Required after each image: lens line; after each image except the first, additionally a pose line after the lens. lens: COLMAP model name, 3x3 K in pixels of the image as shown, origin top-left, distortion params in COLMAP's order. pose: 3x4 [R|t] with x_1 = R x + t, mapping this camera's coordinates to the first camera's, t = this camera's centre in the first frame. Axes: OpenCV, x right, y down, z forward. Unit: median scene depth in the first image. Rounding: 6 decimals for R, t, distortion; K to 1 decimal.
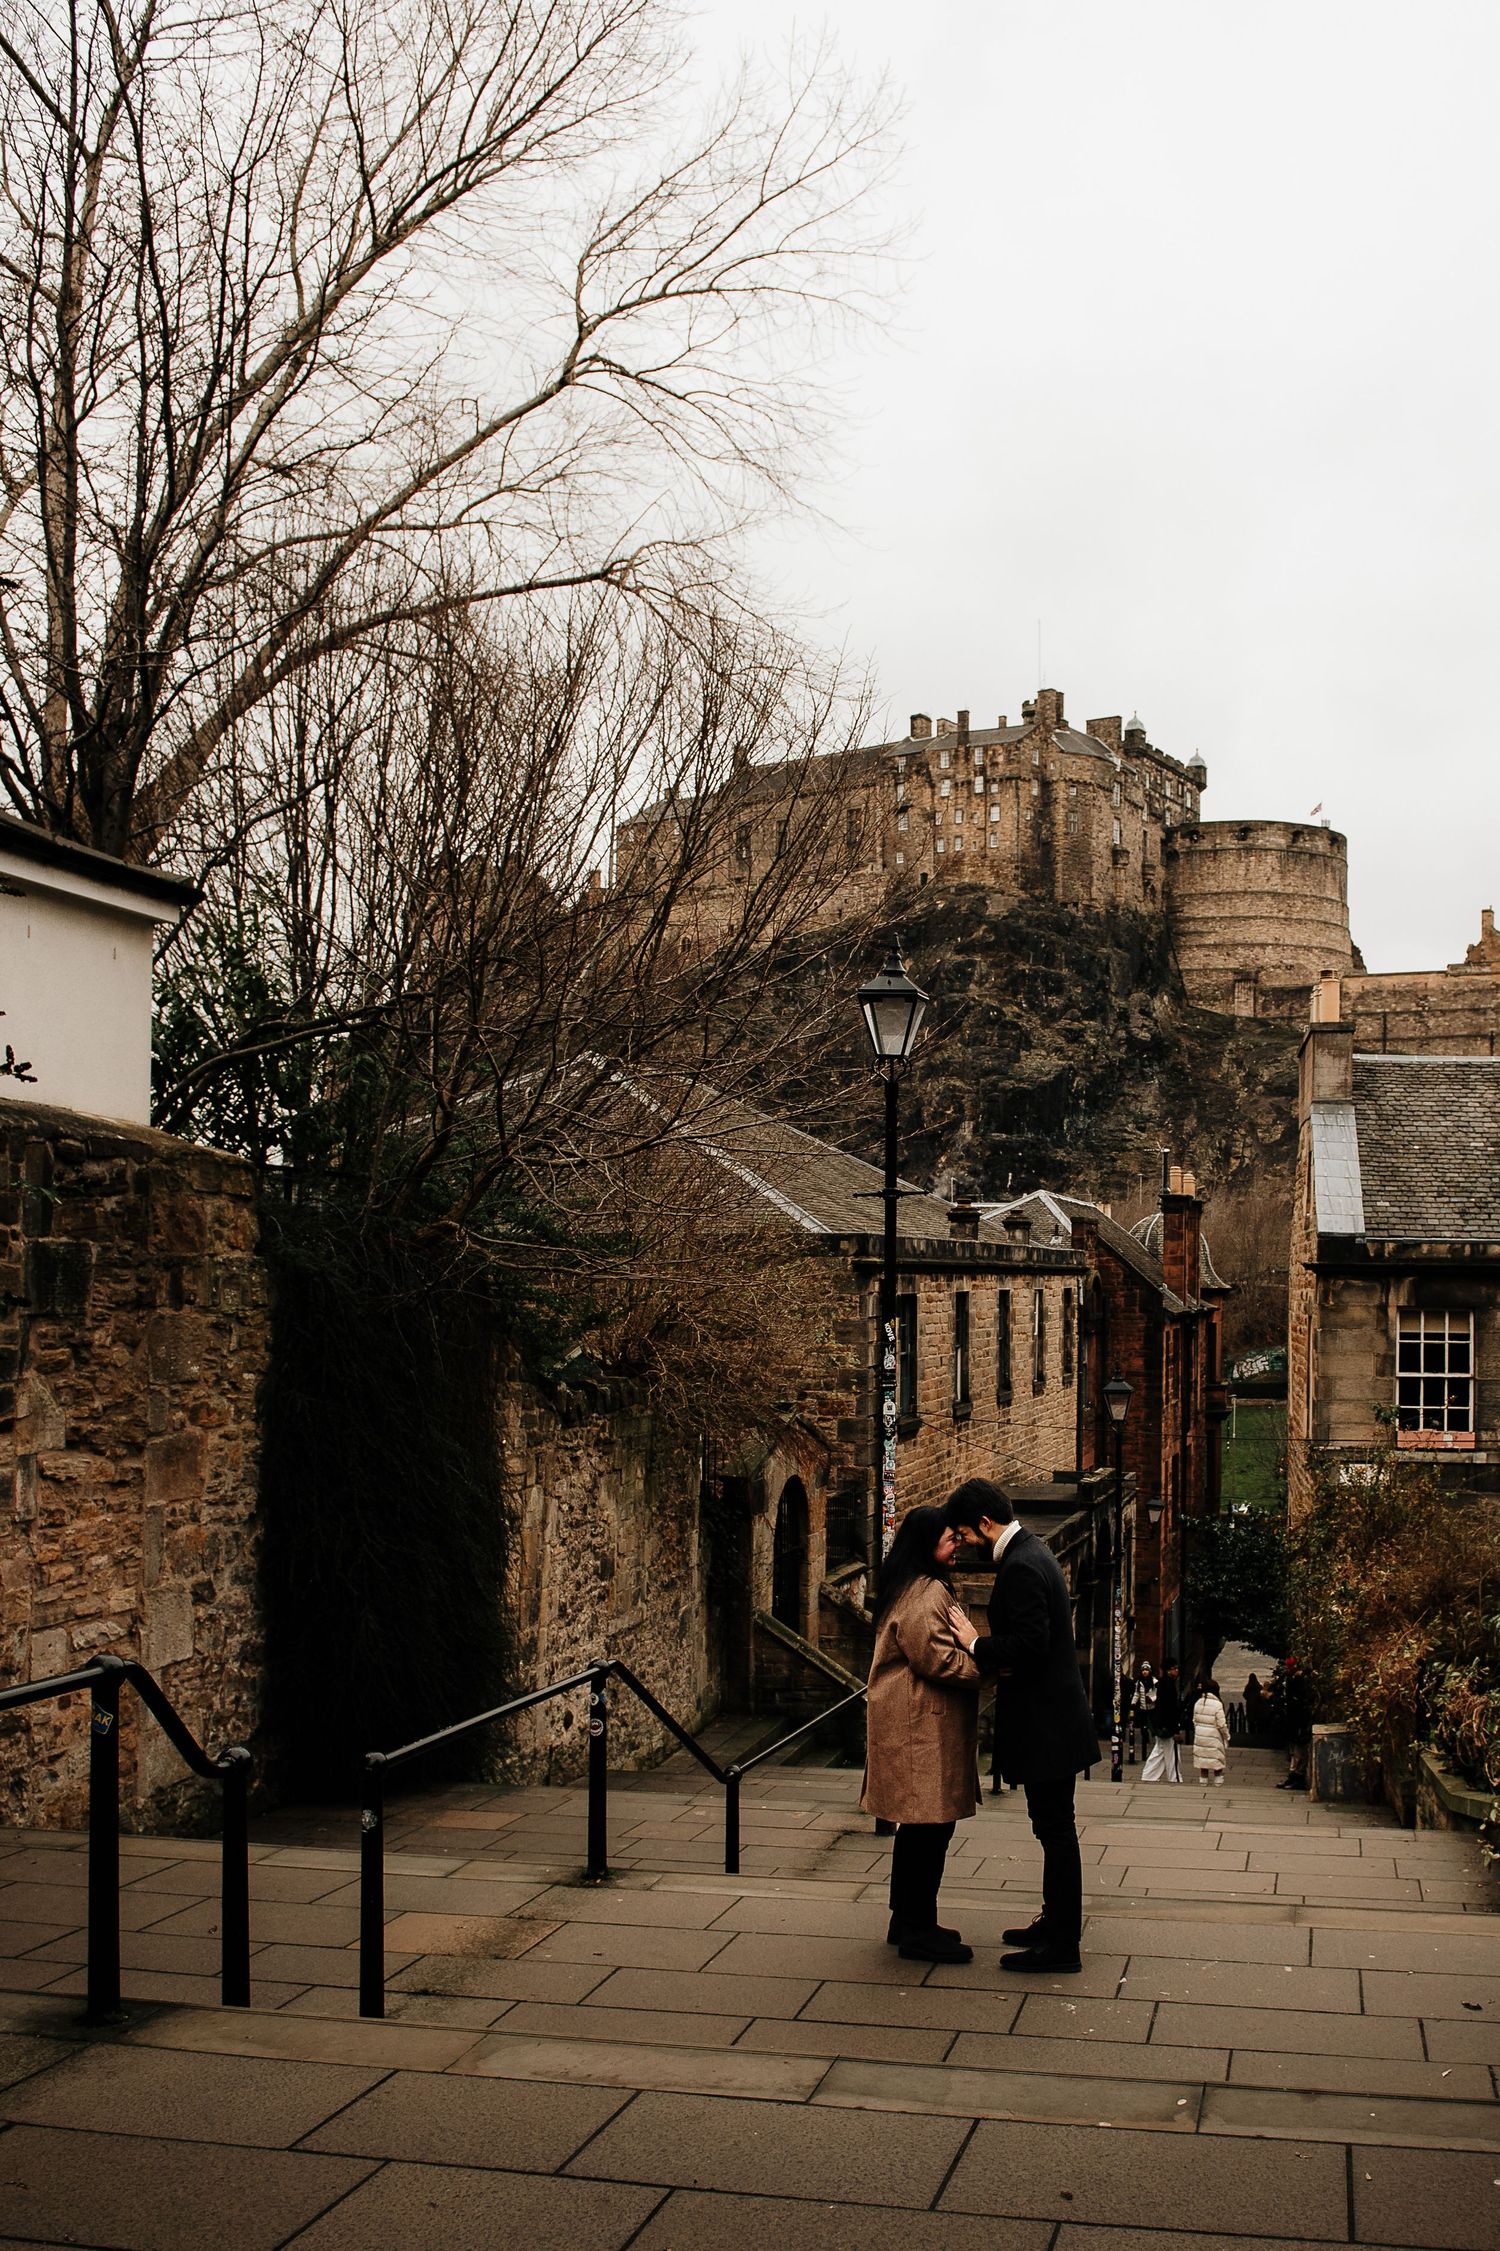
lens RADIAL K [[2083.9, 0, 991.3], [0, 2083.9, 1237.9], [0, 0, 1]] dist [-0.048383, -0.005867]
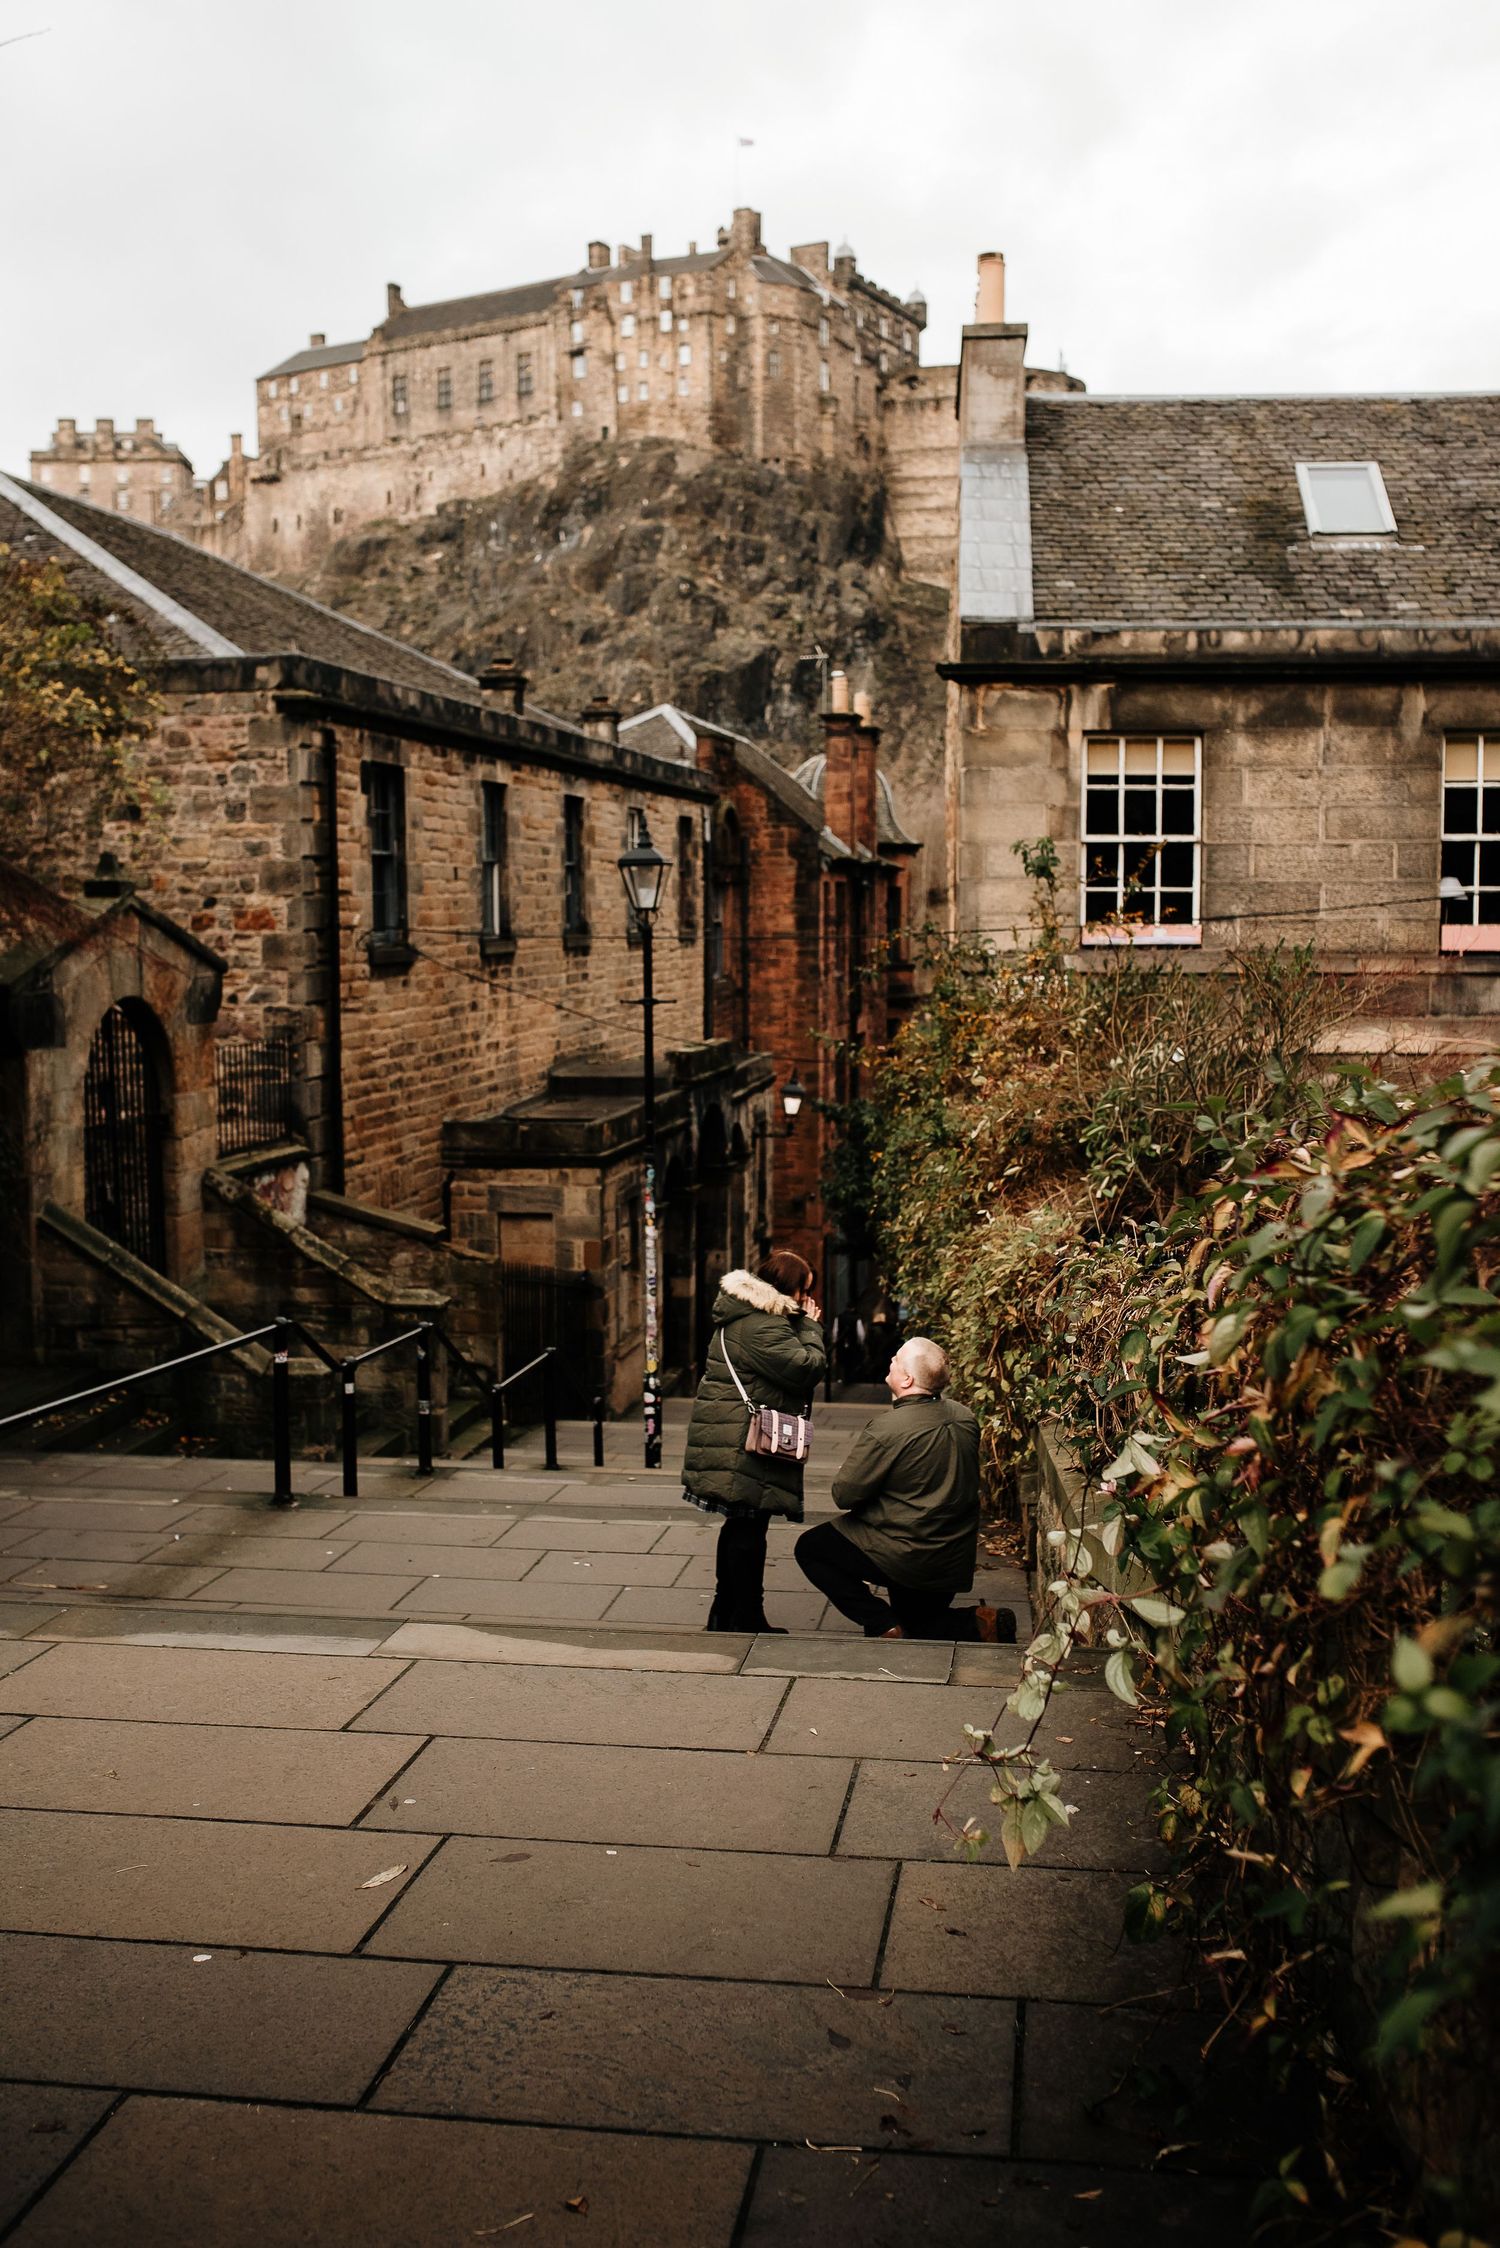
lens RADIAL K [[2282.1, 0, 743.7], [0, 2282.1, 1124.4], [0, 0, 1]] dist [-0.048001, 0.018836]
pose [[0.999722, -0.013860, 0.019083, 0.045563], [0.011496, 0.992846, 0.118849, 0.041911], [-0.020594, -0.118597, 0.992729, 0.174764]]
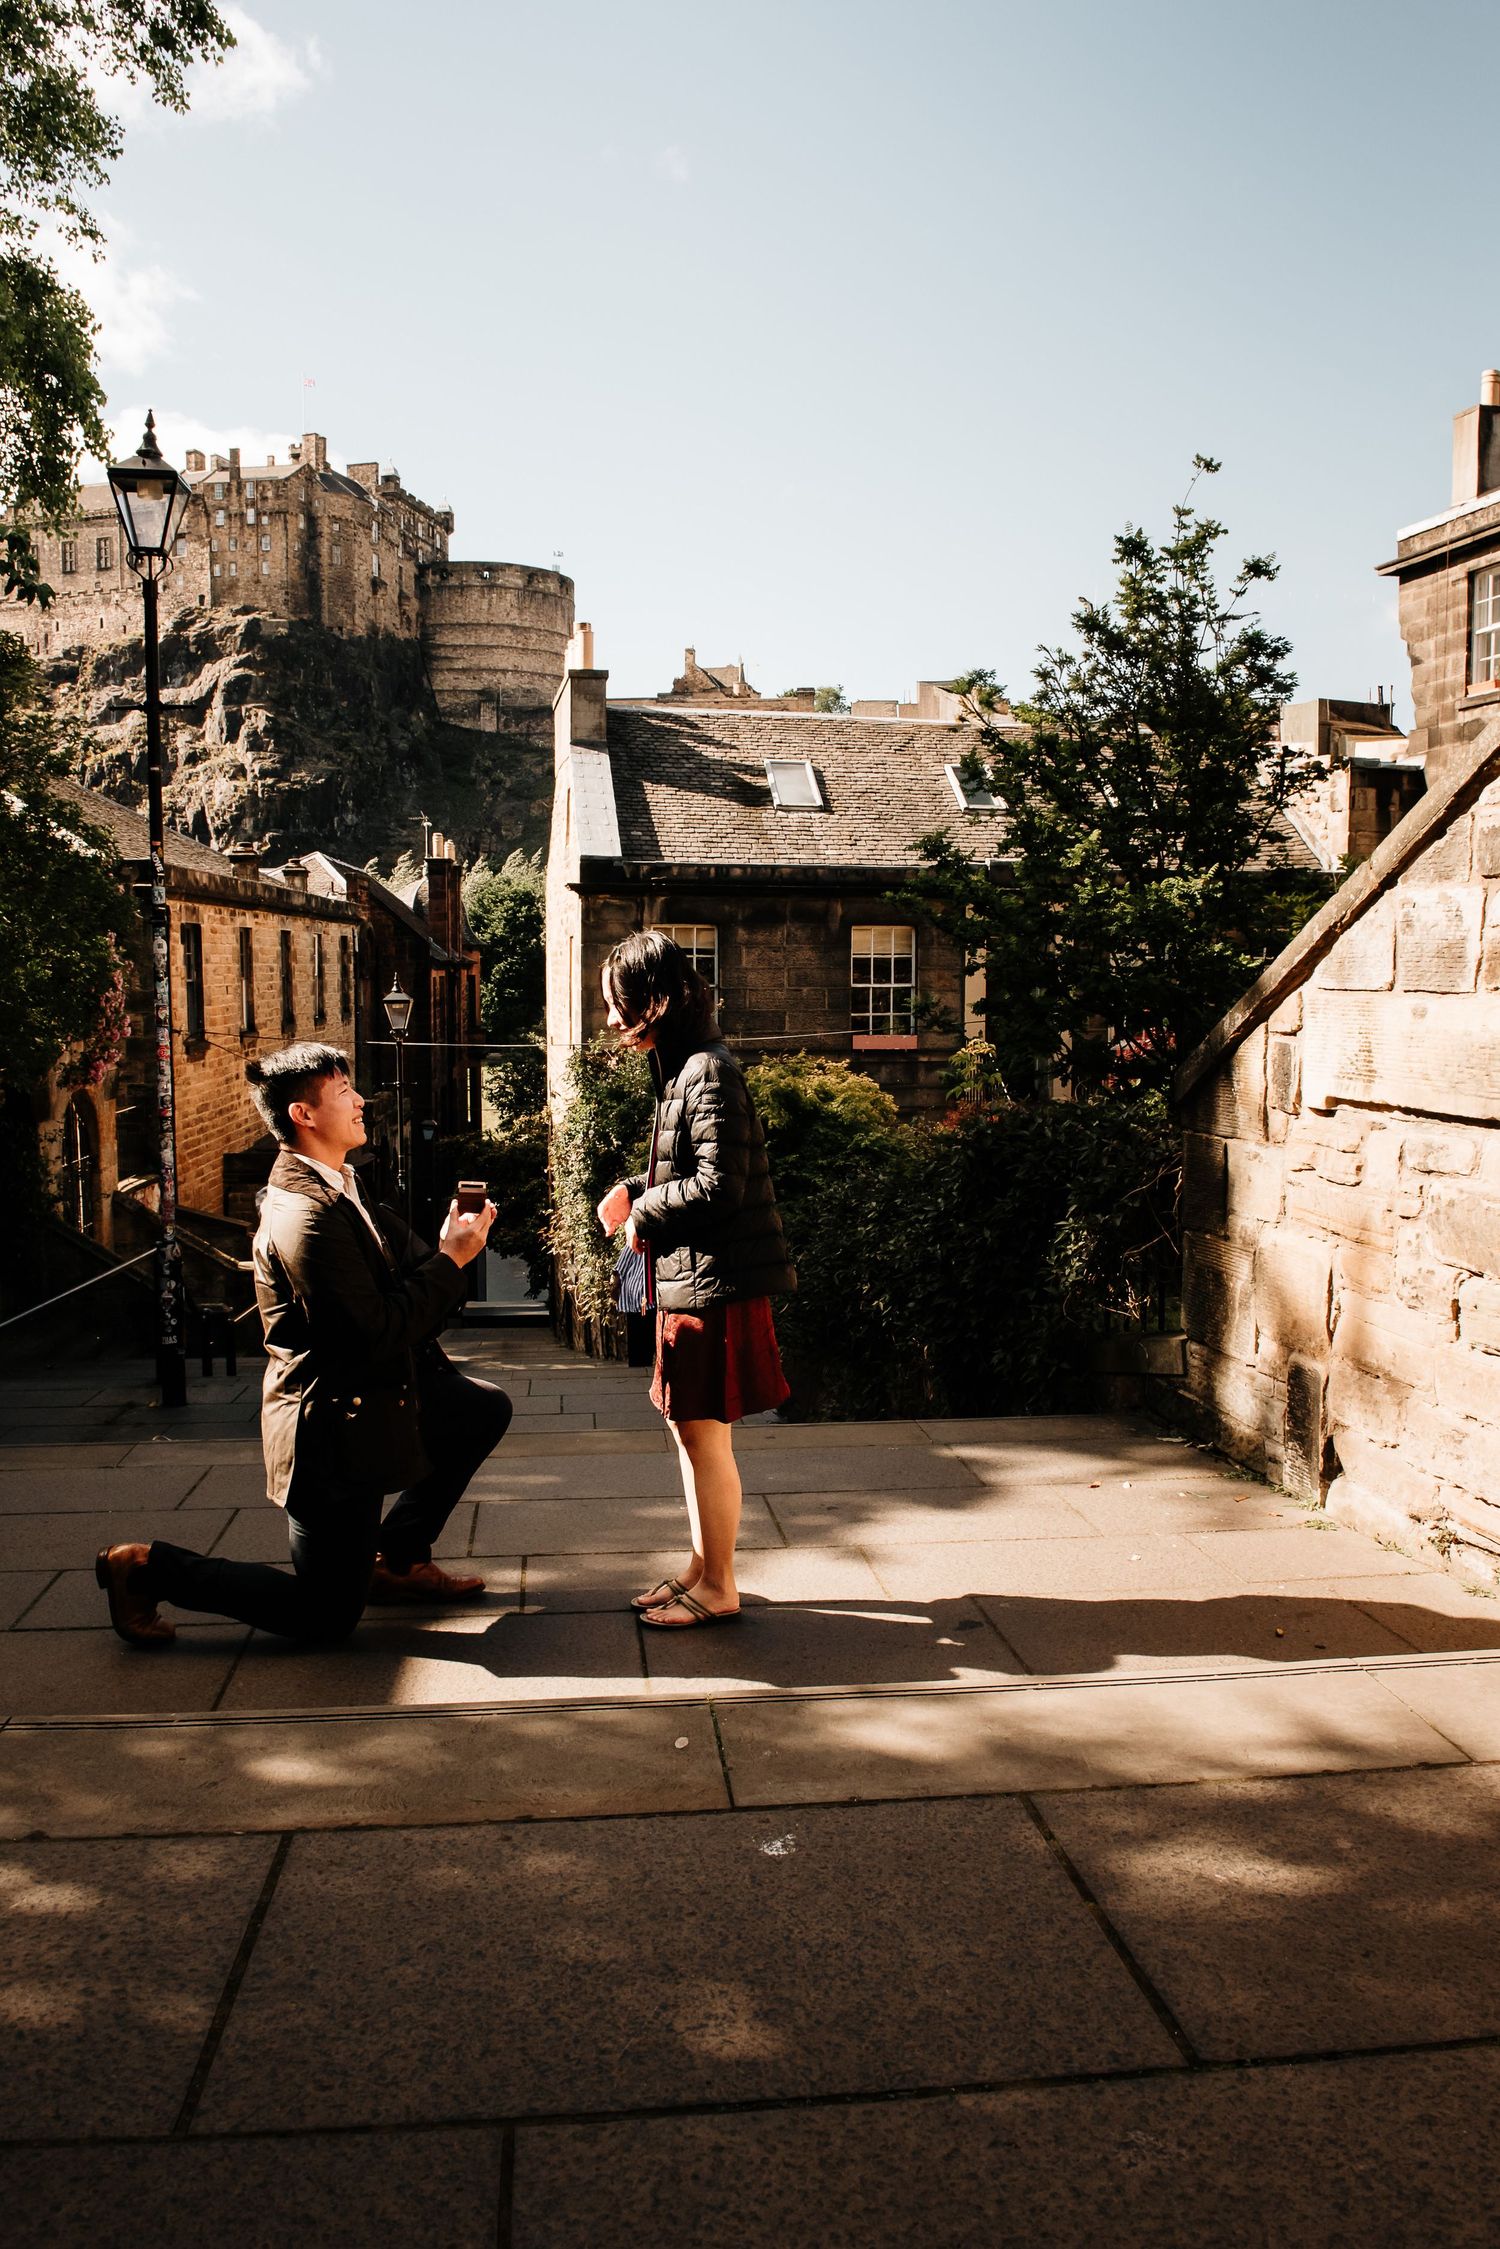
lens RADIAL K [[1720.9, 0, 759.3], [0, 1720.9, 1130.7], [0, 0, 1]] dist [-0.043550, -0.005733]
pose [[0.962463, -0.031372, 0.269593, -0.000223], [-0.001105, 0.992836, 0.119479, 0.020048], [-0.271410, -0.115293, 0.955533, 0.056851]]
